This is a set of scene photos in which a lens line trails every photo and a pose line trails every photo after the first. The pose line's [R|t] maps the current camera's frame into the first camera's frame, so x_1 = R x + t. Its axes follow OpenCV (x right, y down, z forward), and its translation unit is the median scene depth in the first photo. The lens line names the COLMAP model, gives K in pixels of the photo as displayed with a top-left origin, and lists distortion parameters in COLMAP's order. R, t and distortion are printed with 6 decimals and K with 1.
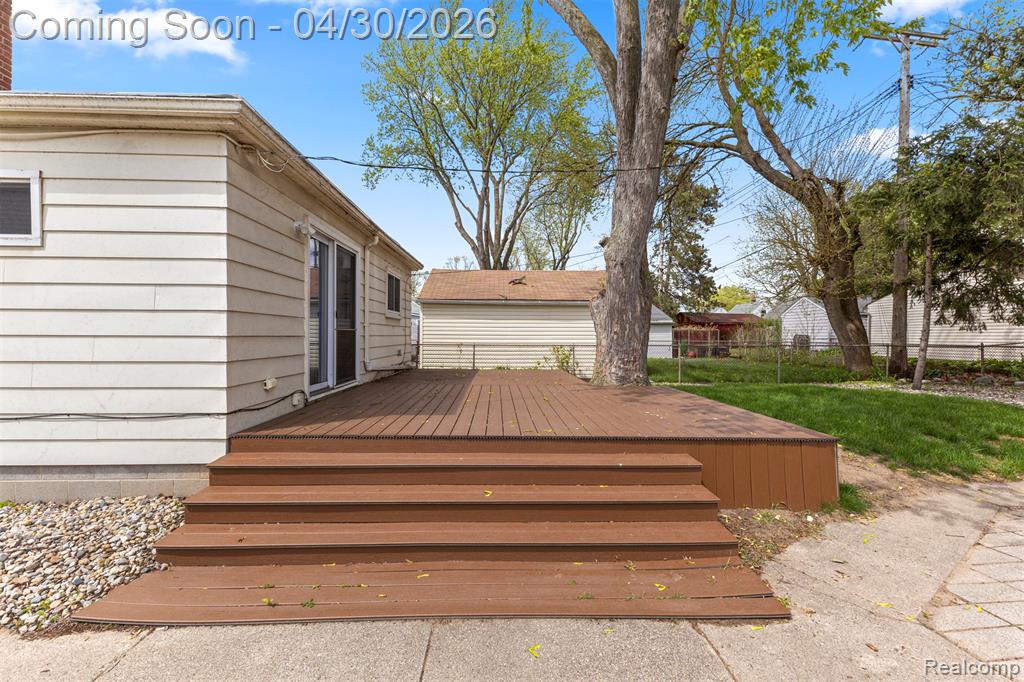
lens RADIAL K [[438.5, 0, 511.0], [0, 438.5, 337.9], [0, 0, 1]] dist [0.008972, 0.000003]
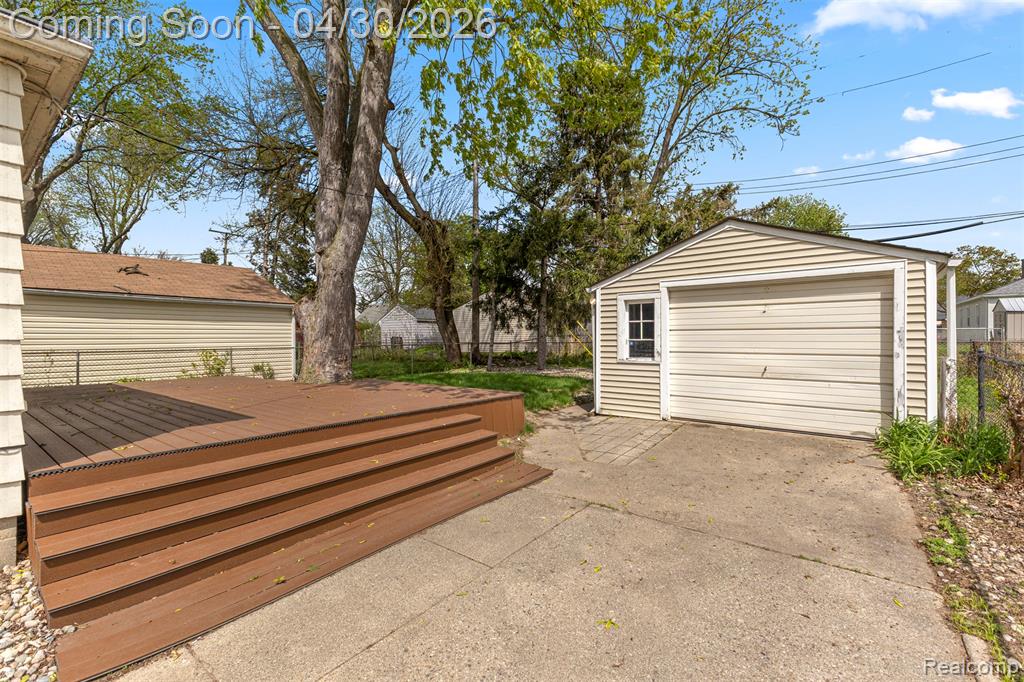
lens RADIAL K [[438.5, 0, 510.6], [0, 438.5, 337.0], [0, 0, 1]] dist [0.008972, 0.000003]
pose [[0.635109, -0.004716, 0.772409, -0.241221], [0.010826, 0.999937, -0.002796, 0.000713], [-0.772347, 0.010137, 0.635120, -0.034626]]
